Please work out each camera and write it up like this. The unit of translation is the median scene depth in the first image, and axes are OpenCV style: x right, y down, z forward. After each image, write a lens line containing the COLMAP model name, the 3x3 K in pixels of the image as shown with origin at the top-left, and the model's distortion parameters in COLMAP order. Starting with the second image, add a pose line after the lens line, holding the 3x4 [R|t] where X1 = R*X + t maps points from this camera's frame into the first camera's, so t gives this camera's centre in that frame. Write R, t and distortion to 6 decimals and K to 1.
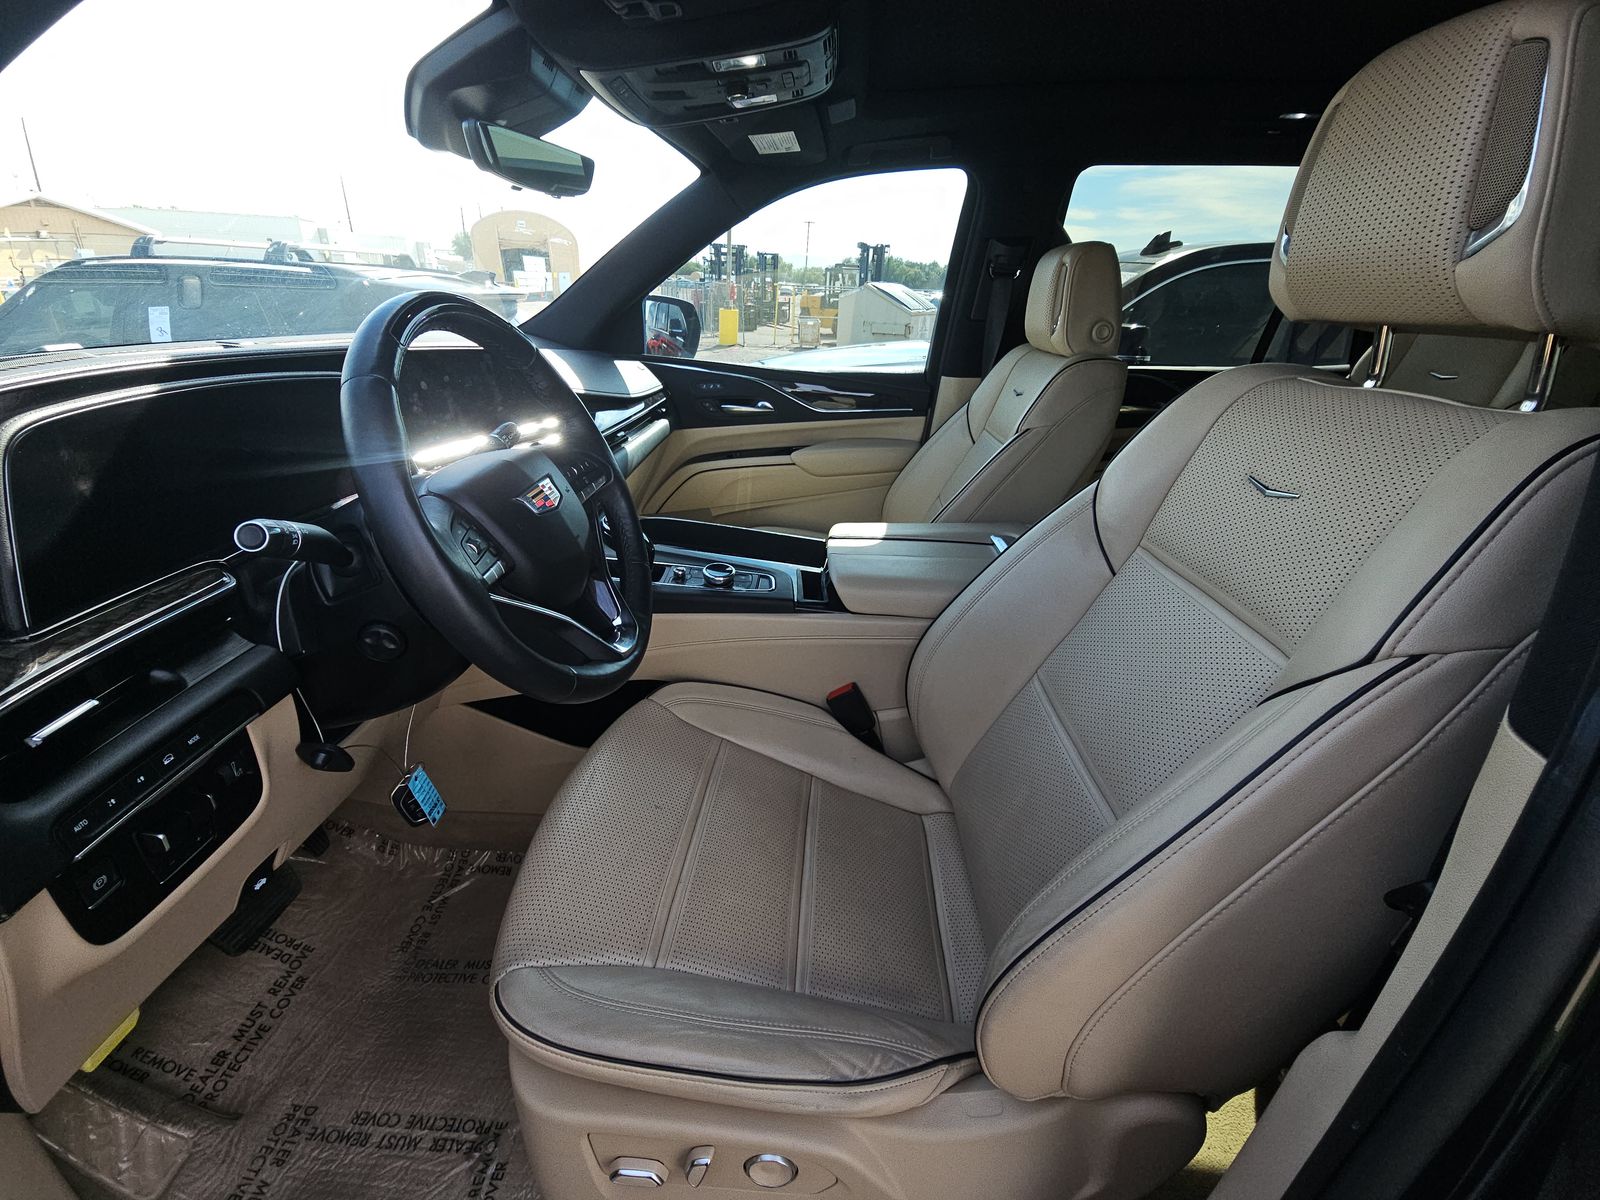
lens RADIAL K [[636.3, 0, 793.5], [0, 636.3, 590.3], [0, 0, 1]] dist [0.014327, -0.006556]
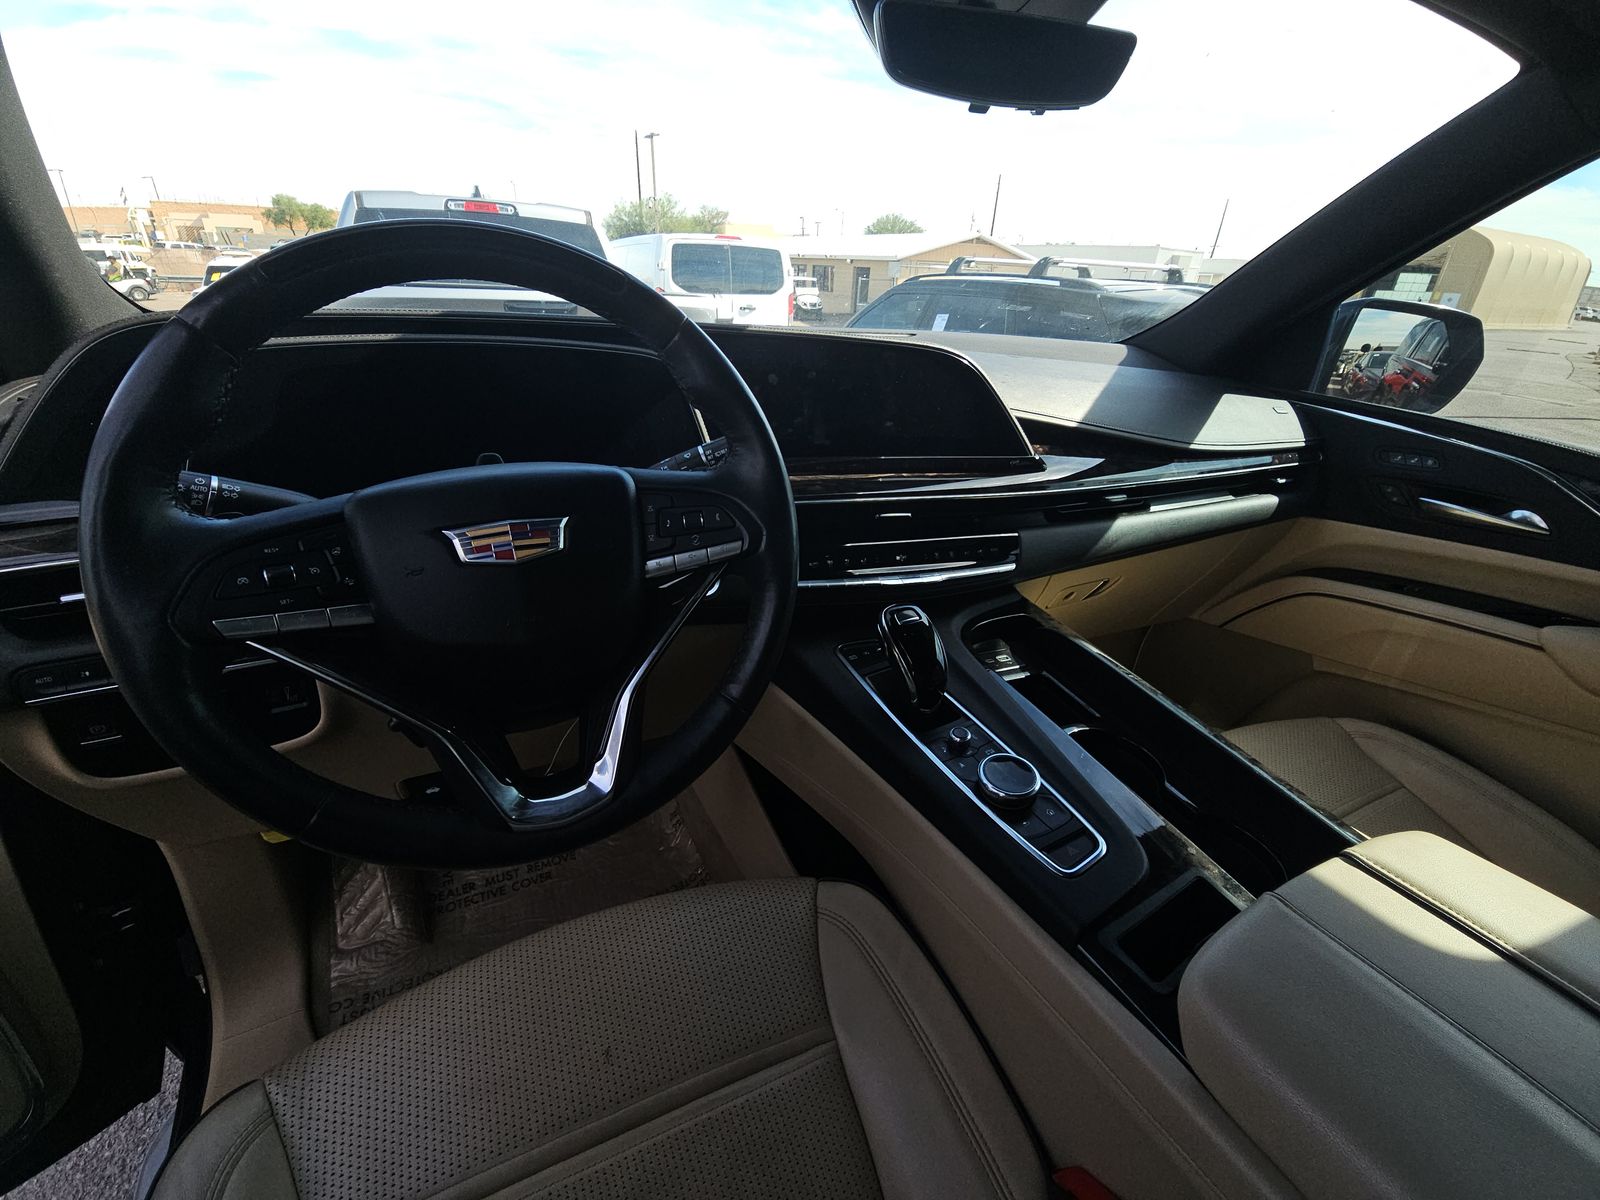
lens RADIAL K [[657.9, 0, 801.3], [0, 657.9, 596.6], [0, 0, 1]] dist [-0.002118, -0.003963]
pose [[0.501856, 0.360784, -0.786114, 0.101249], [-0.385888, 0.906782, 0.169814, -0.111563], [0.774101, 0.218130, 0.594296, 0.293559]]
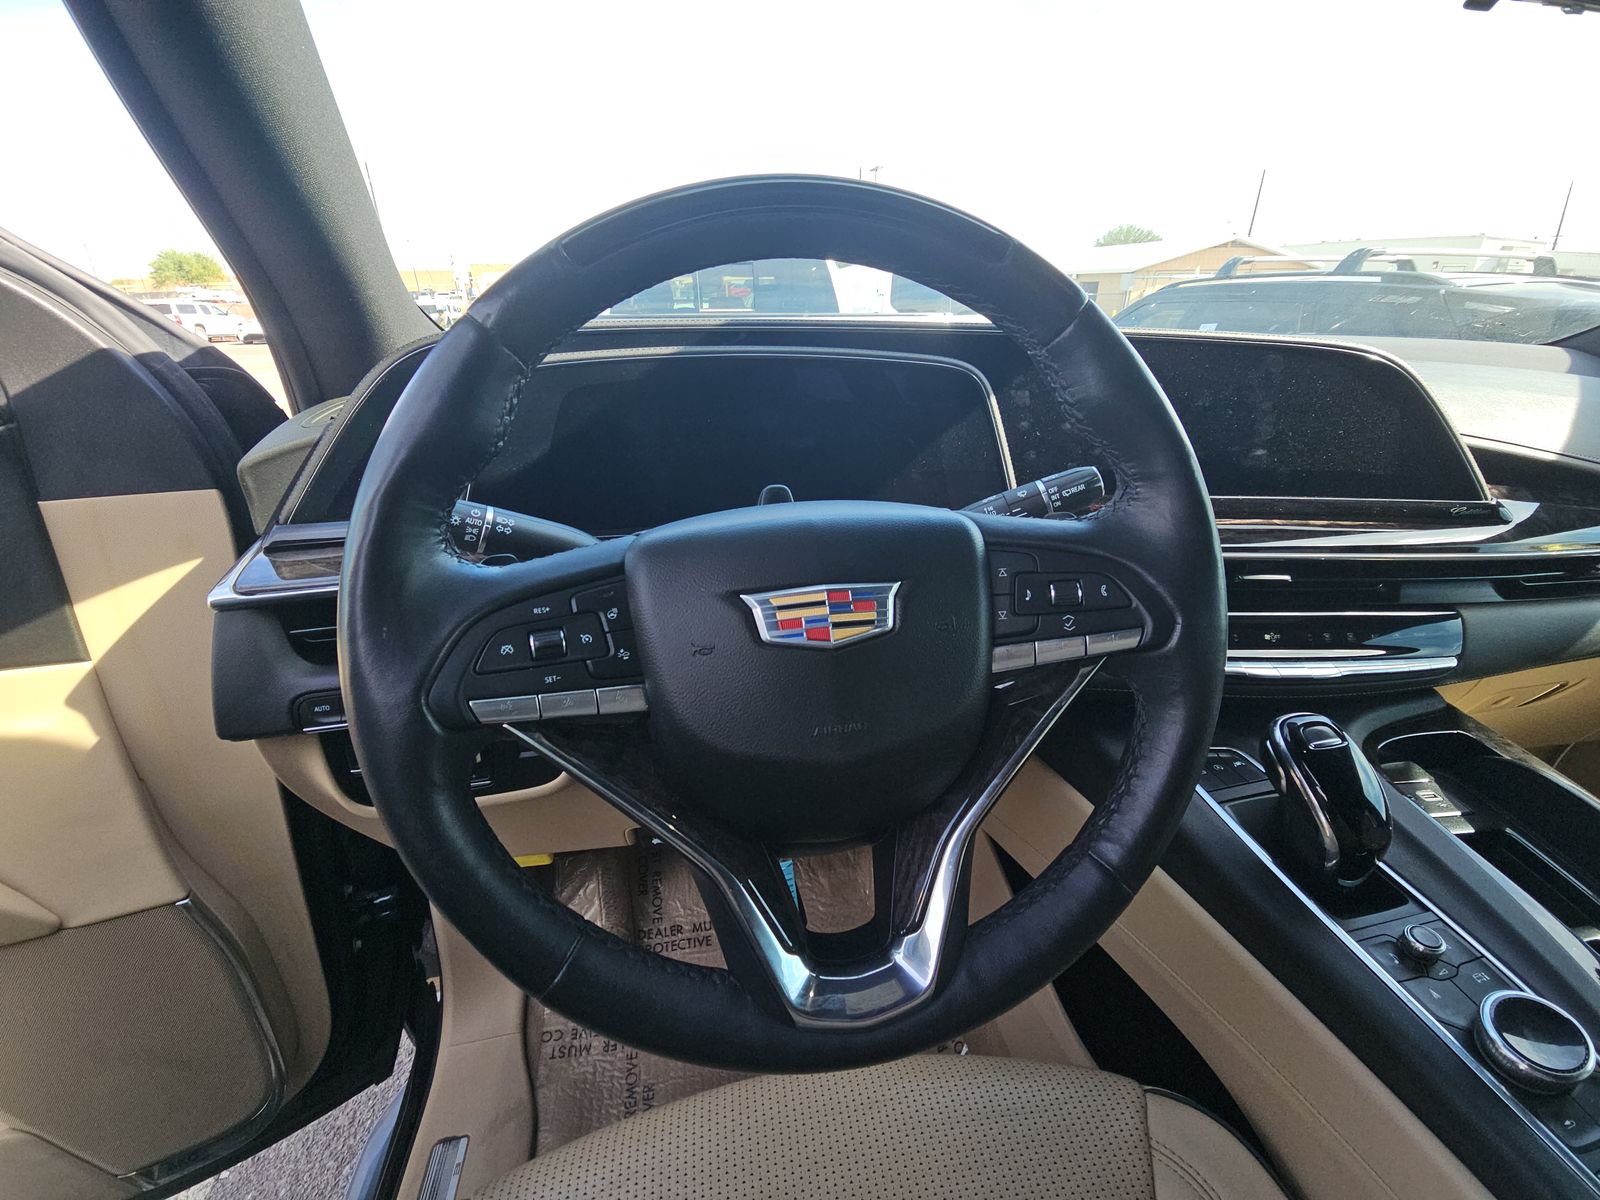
lens RADIAL K [[664.9, 0, 800.0], [0, 664.9, 600.0], [0, 0, 1]] dist [0.002239, -0.009553]
pose [[0.228308, 0.363074, -0.903356, 0.011496], [-0.393914, 0.882972, 0.255326, -0.094260], [0.890341, 0.297552, 0.344610, 0.283480]]
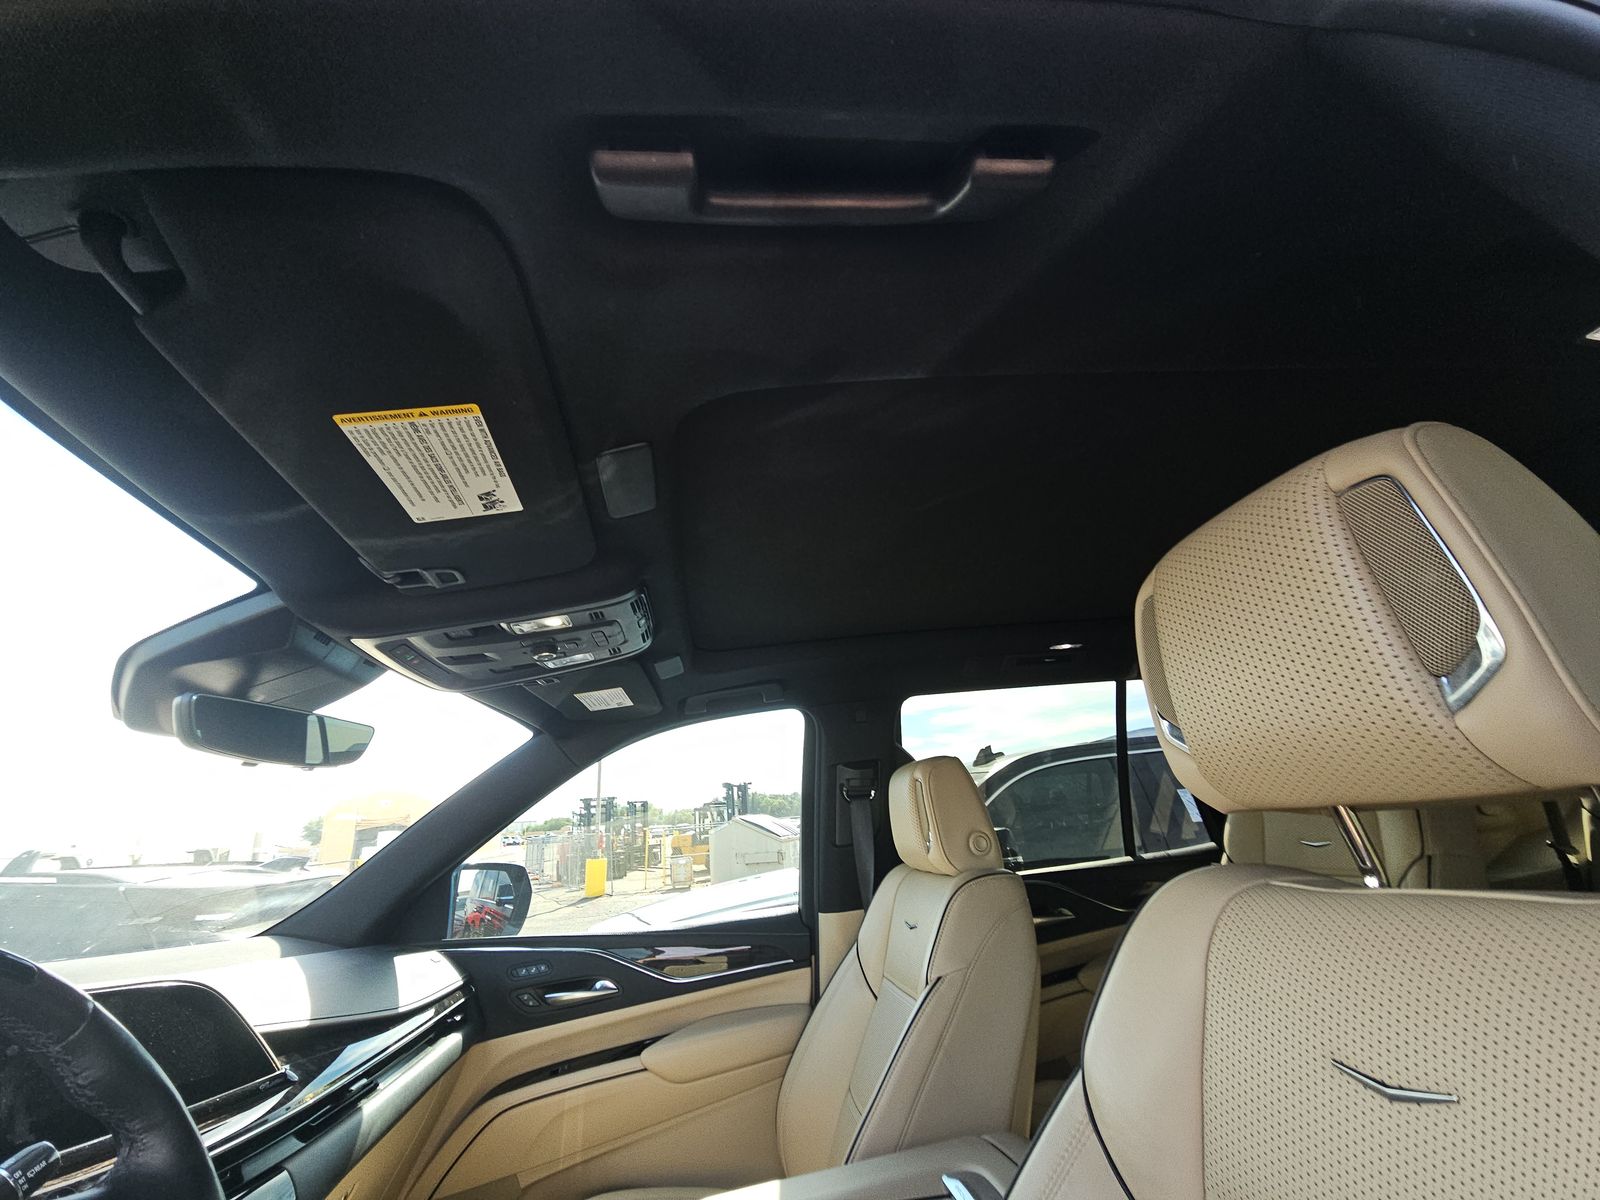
lens RADIAL K [[636.6, 0, 799.0], [0, 636.6, 595.5], [0, 0, 1]] dist [0.007928, -0.012779]
pose [[0.974495, -0.039881, 0.220838, 0.035291], [0.184152, 0.704517, -0.685379, -0.056567], [-0.128250, 0.708565, 0.693892, 0.112072]]
